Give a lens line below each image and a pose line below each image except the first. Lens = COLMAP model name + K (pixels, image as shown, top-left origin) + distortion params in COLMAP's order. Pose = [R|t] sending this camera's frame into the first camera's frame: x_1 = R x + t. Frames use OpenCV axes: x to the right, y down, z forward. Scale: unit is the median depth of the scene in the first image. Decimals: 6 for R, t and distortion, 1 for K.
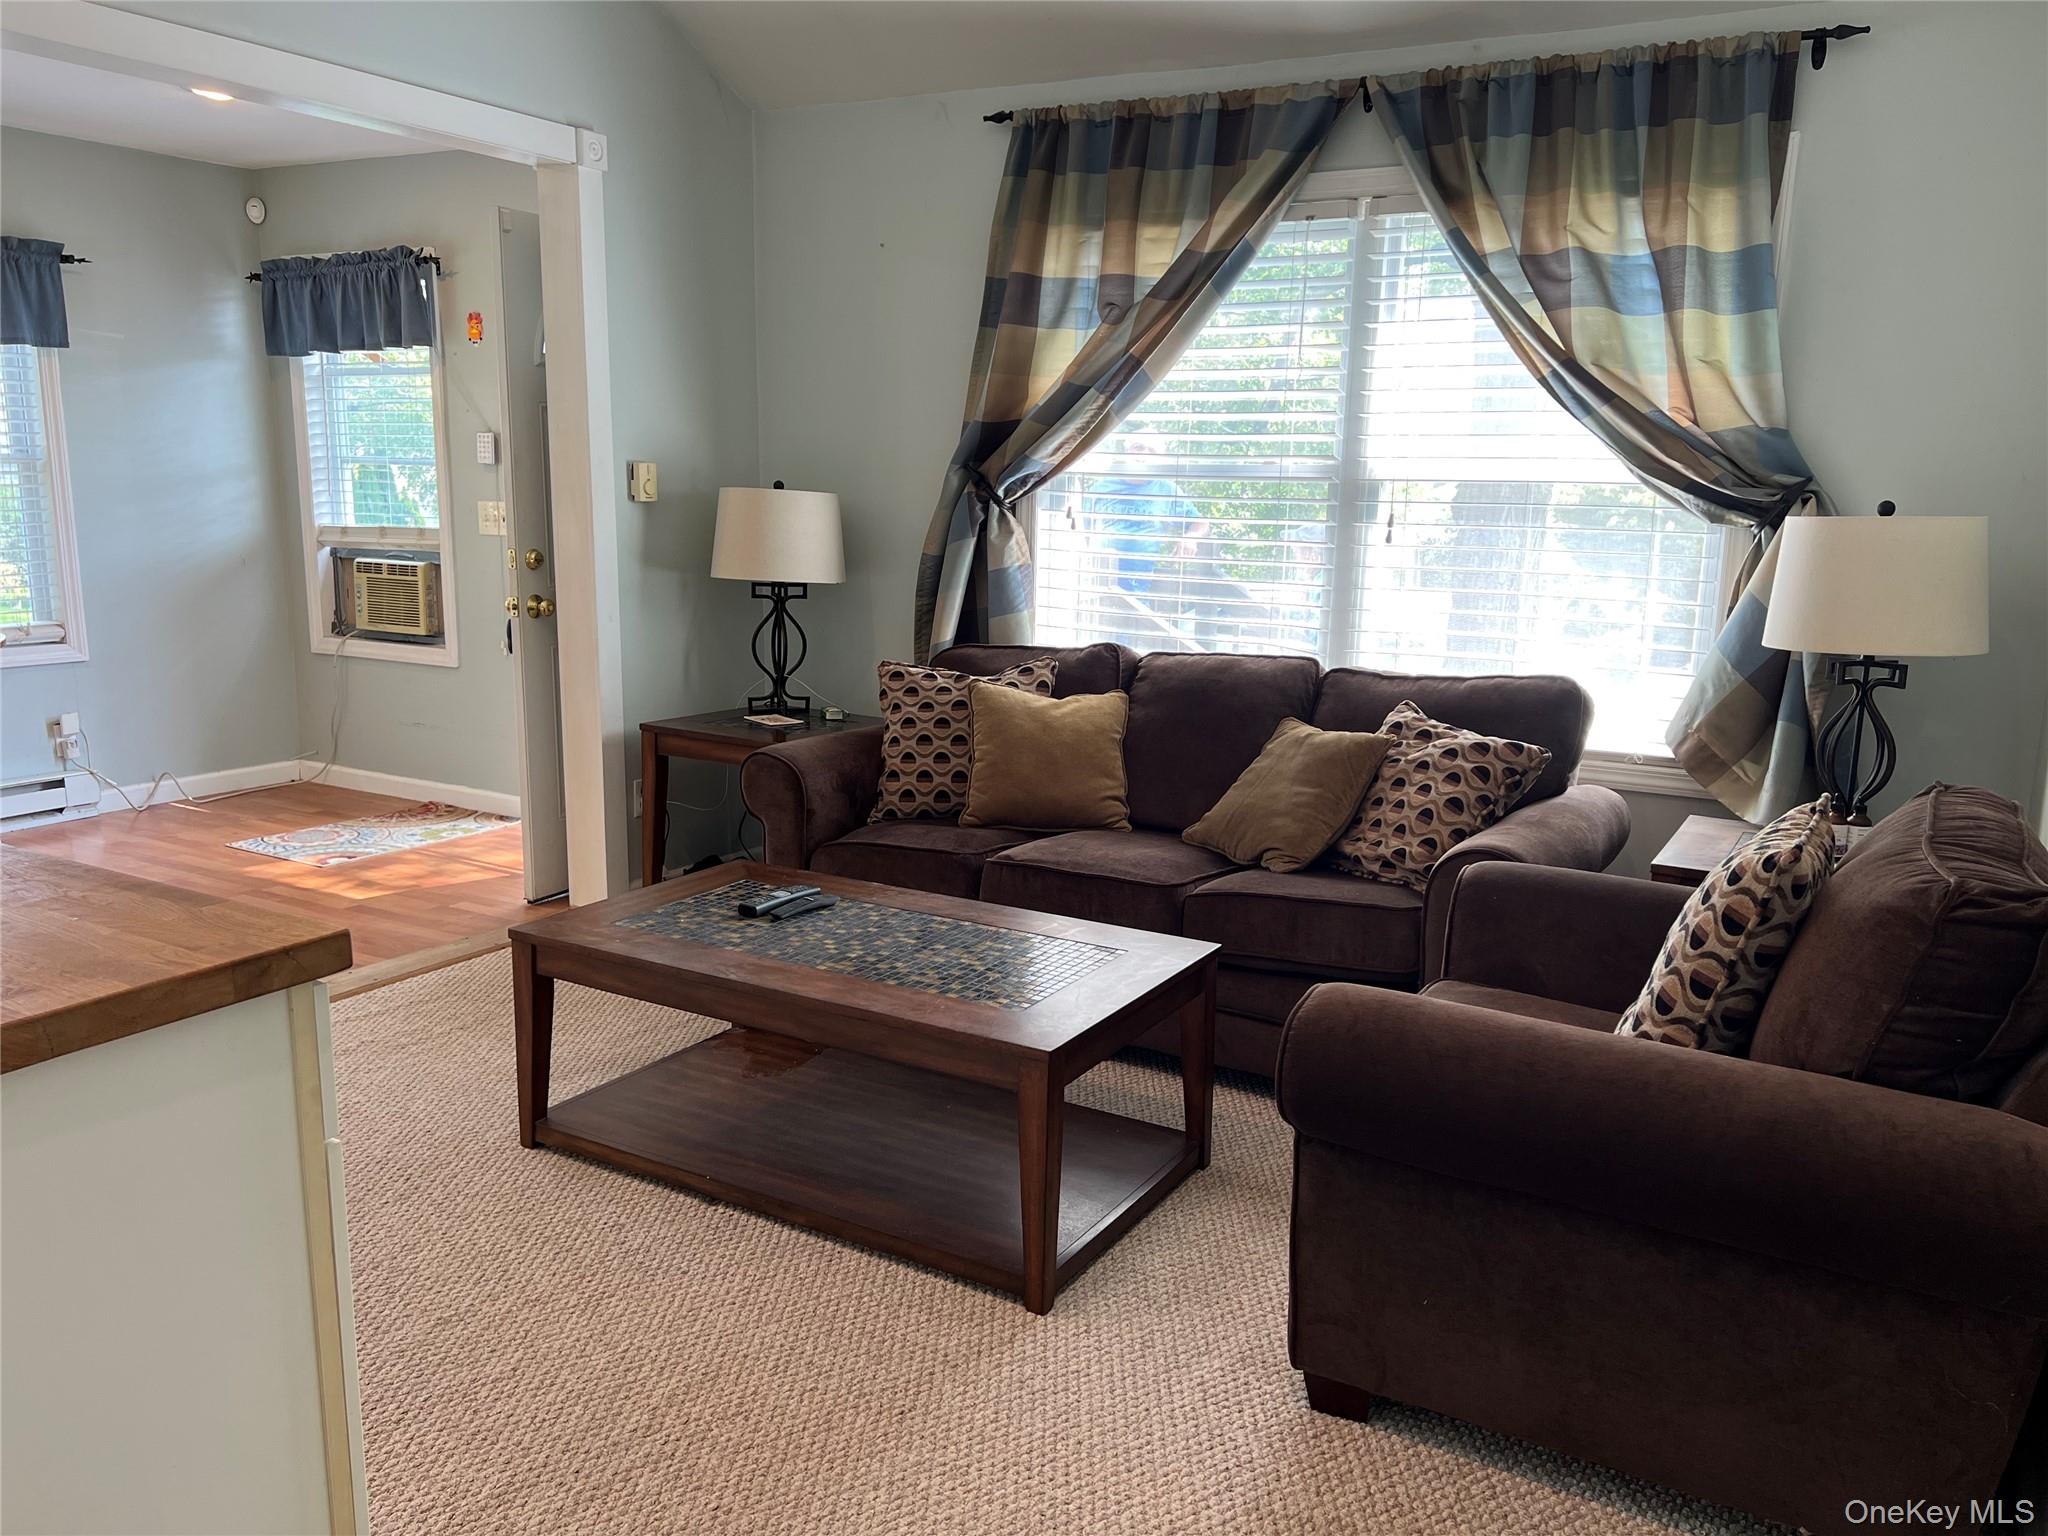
lens RADIAL K [[1537.7, 0, 1023.8], [0, 1537.7, 755.4], [0, 0, 1]] dist [0.041533, -0.041847]
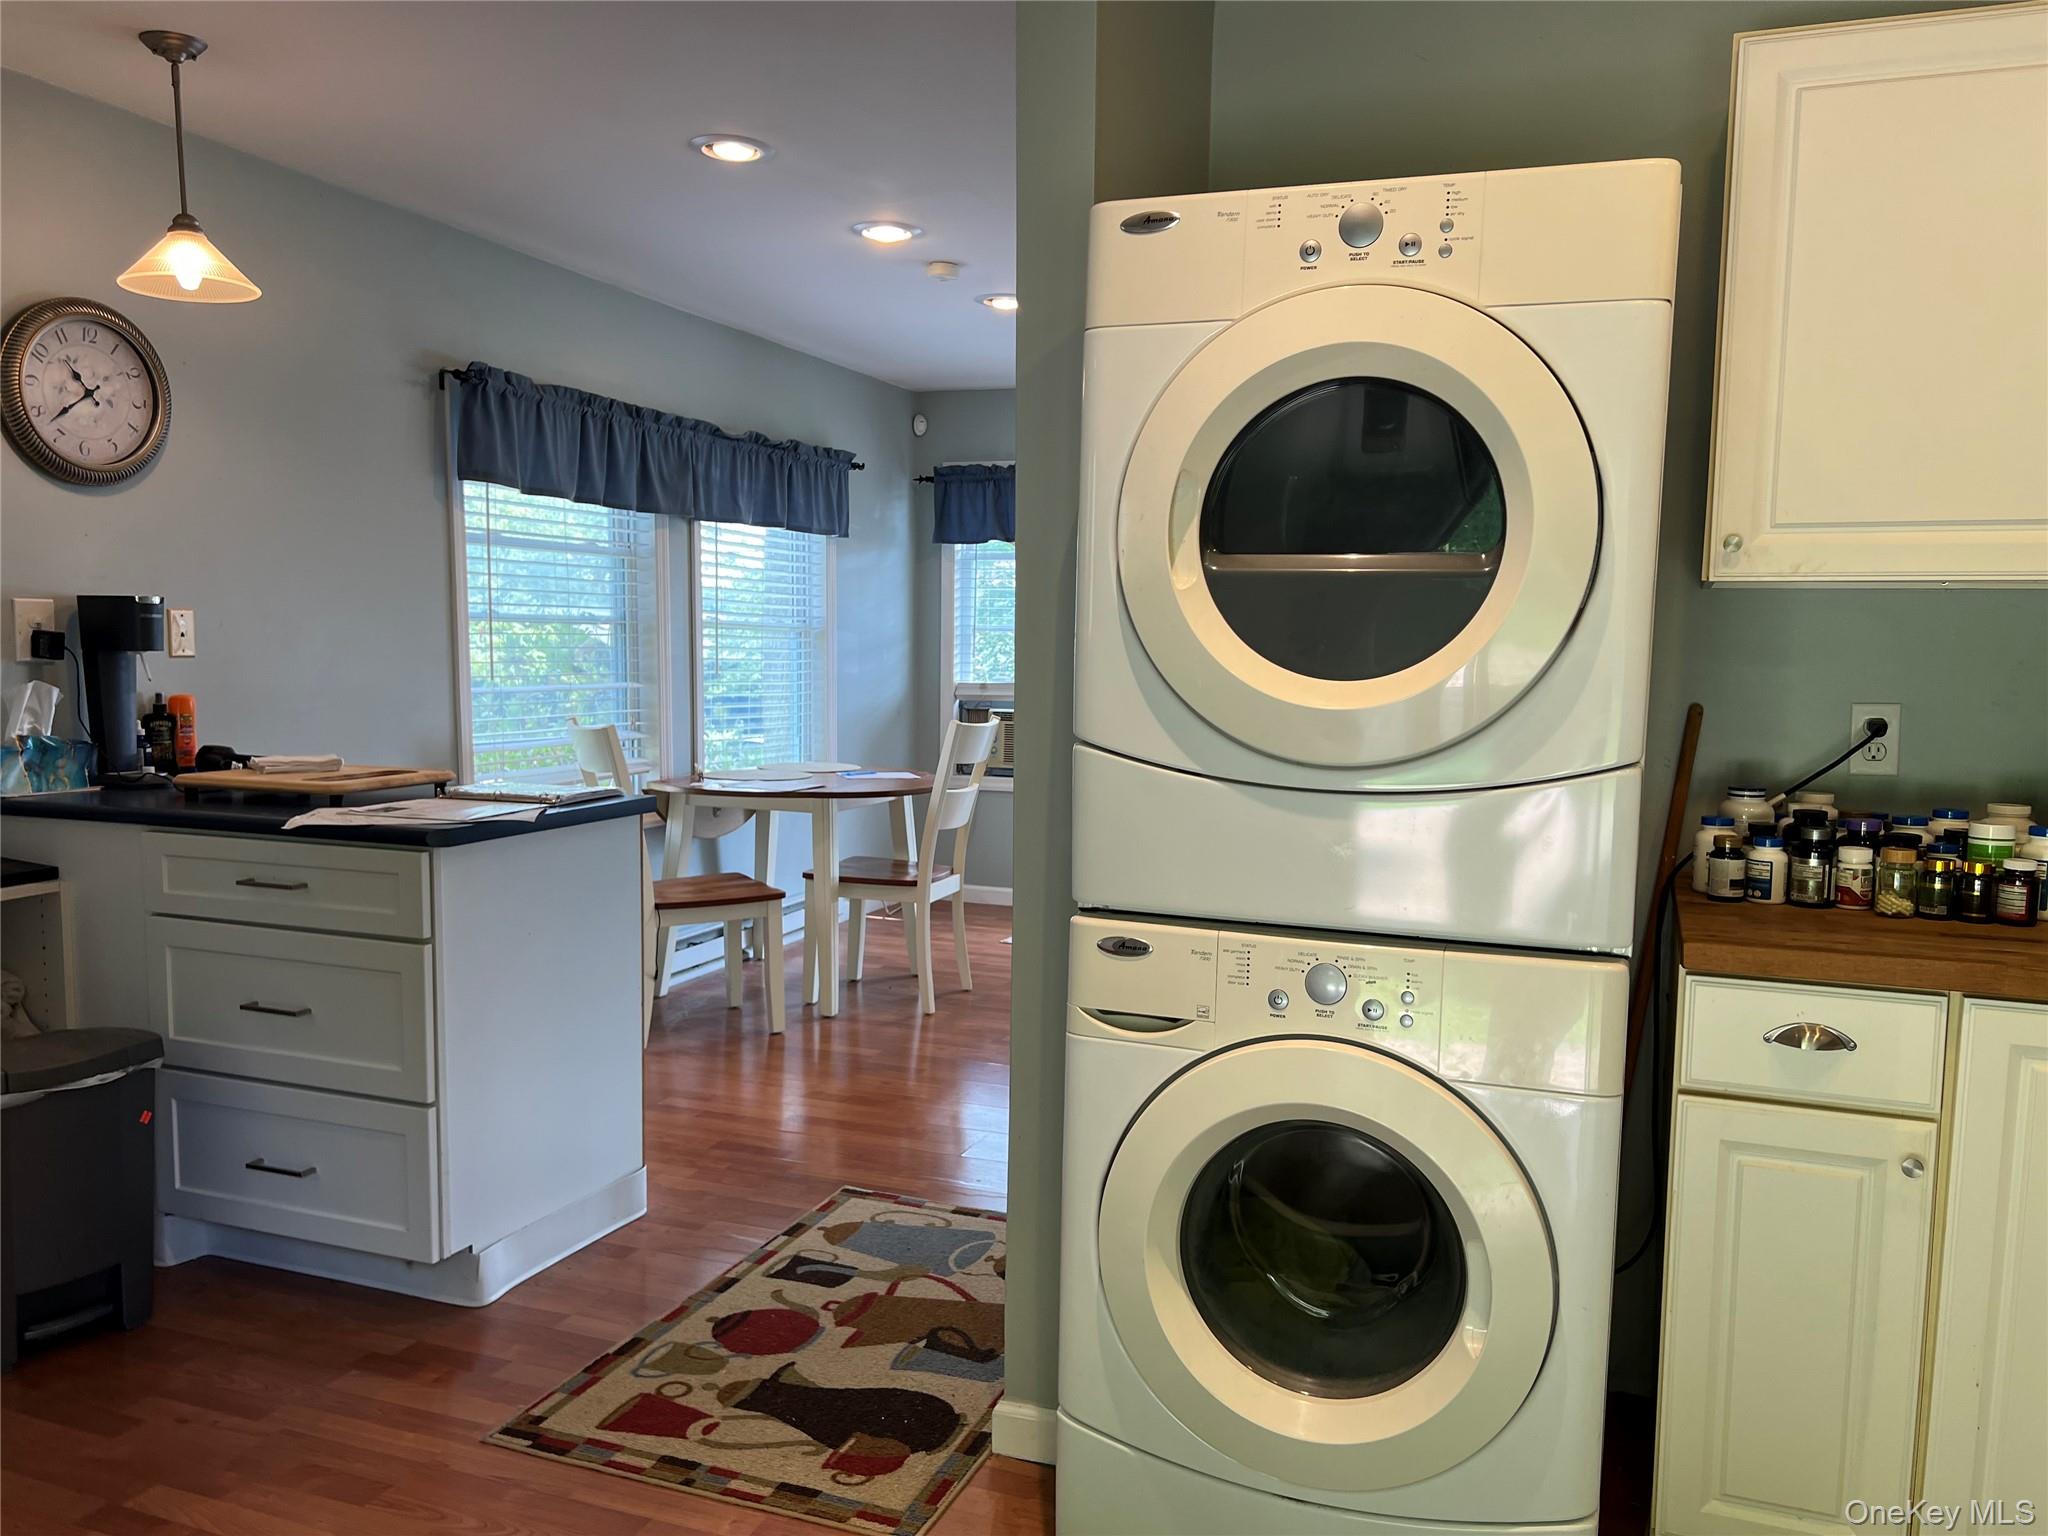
lens RADIAL K [[1537.7, 0, 1050.8], [0, 1537.7, 771.8], [0, 0, 1]] dist [0.041533, -0.041847]
pose [[0.988726, -0.014090, 0.149071, -0.730916], [0.028982, 0.994744, -0.098203, 0.050252], [-0.146904, 0.101416, 0.983938, -0.220994]]
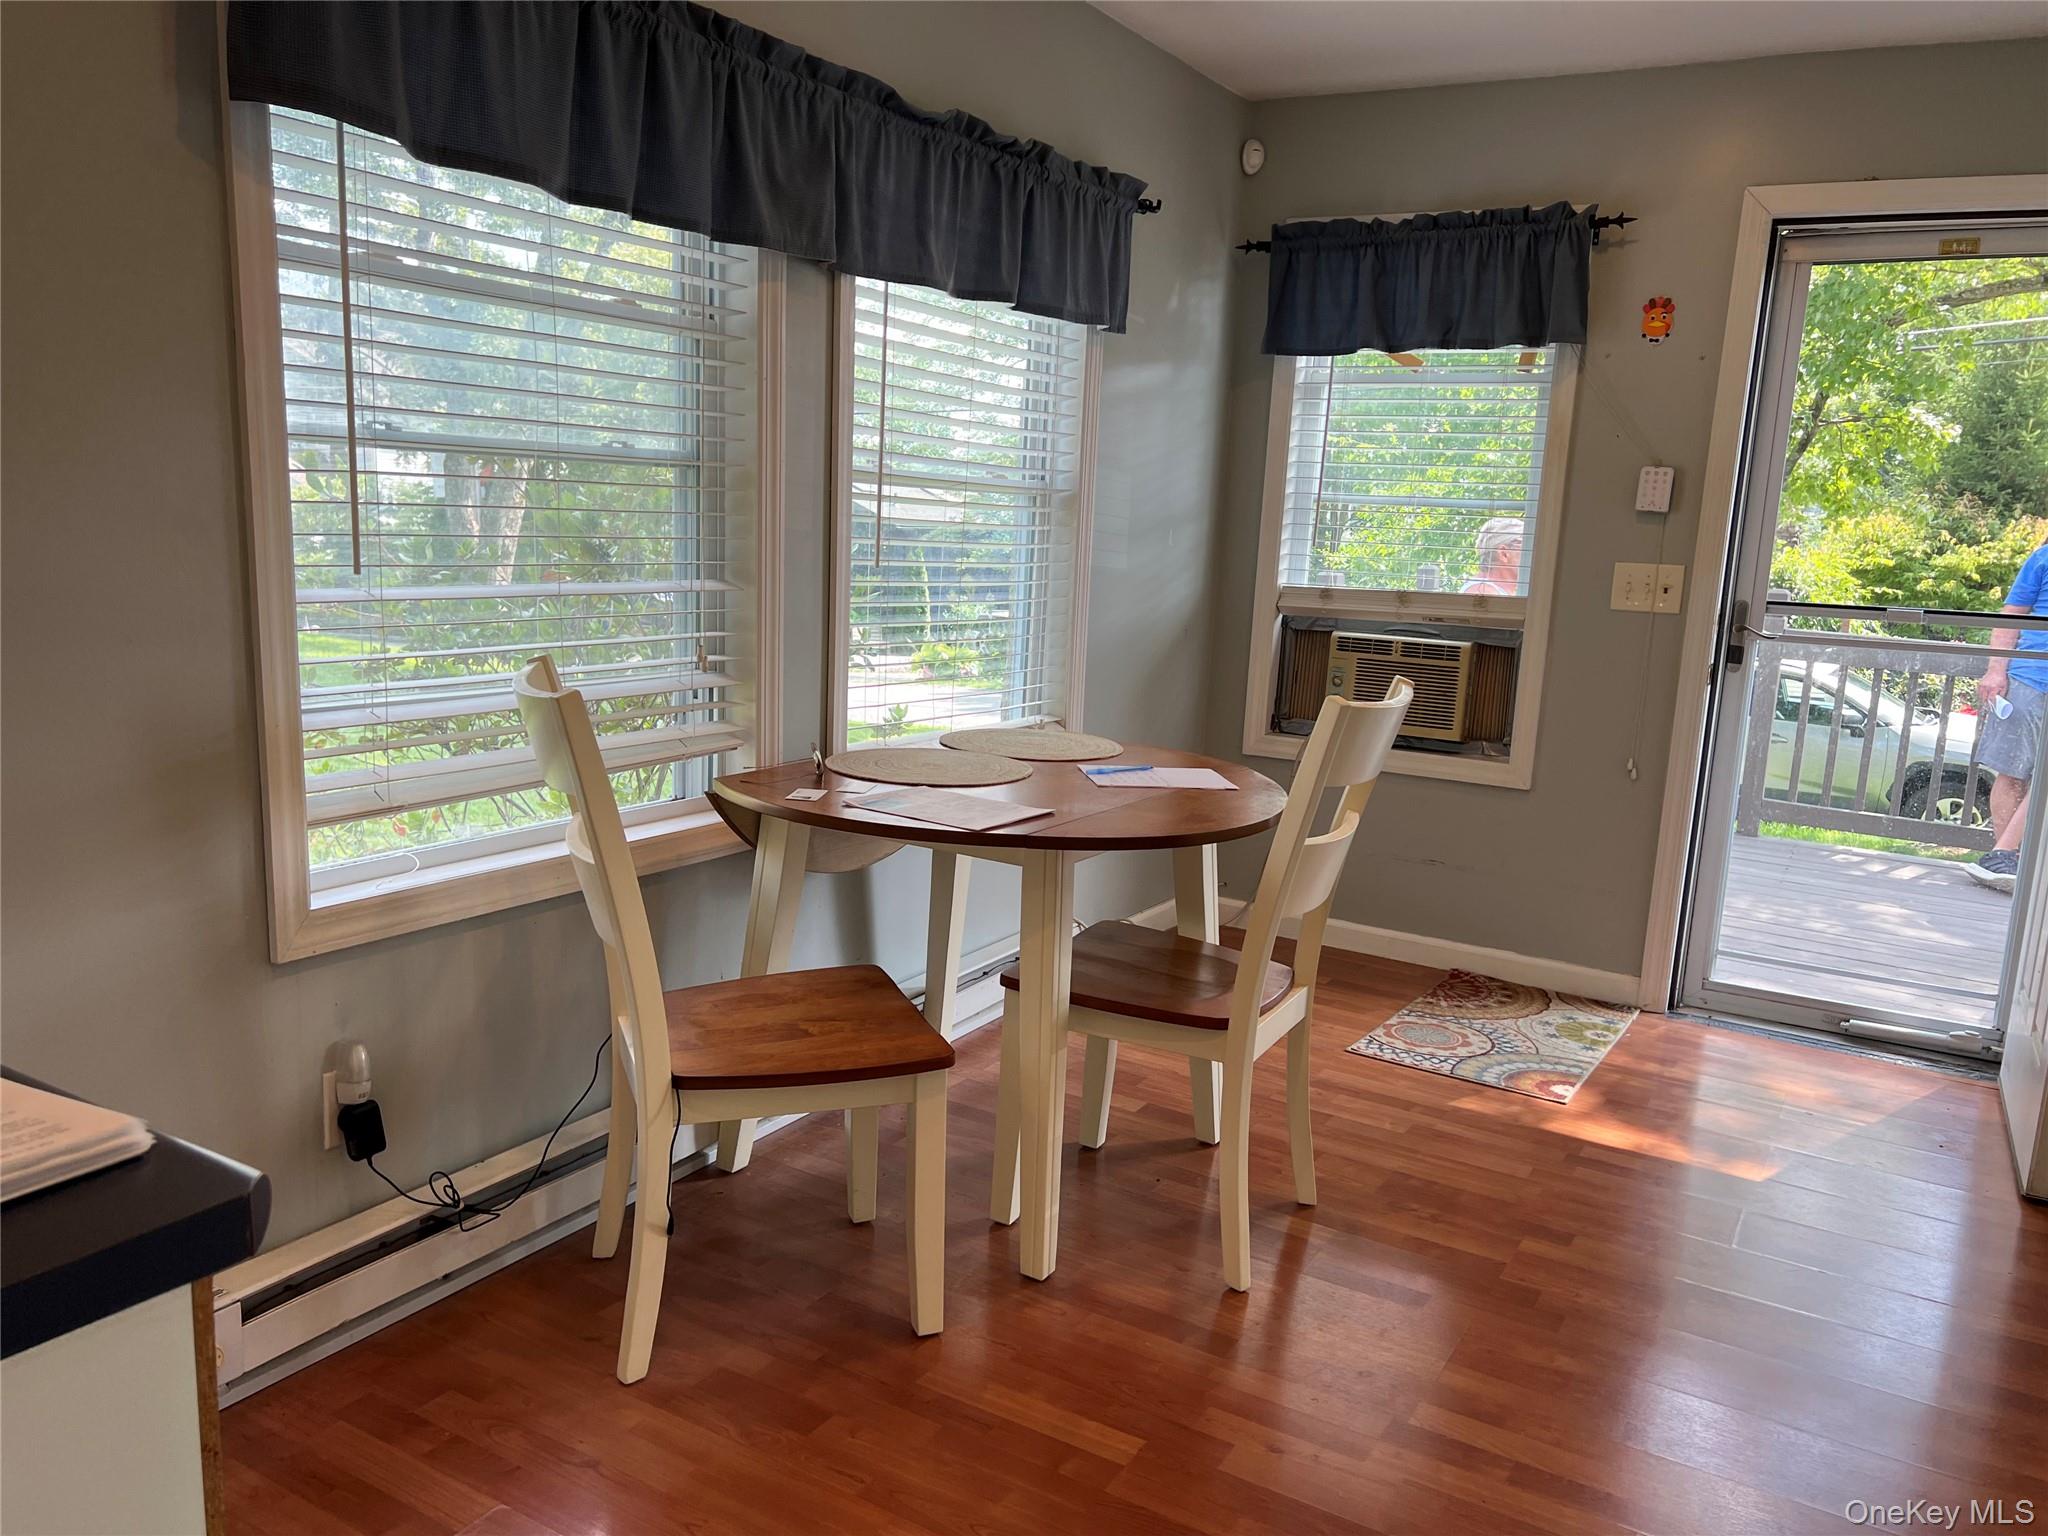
lens RADIAL K [[1537.7, 0, 1021.1], [0, 1537.7, 799.3], [0, 0, 1]] dist [0.041533, -0.041847]
pose [[0.998735, 0.040658, -0.029585, -0.722176], [-0.040568, 0.999170, 0.003634, -0.056307], [0.029708, -0.002429, 0.999556, 0.331589]]
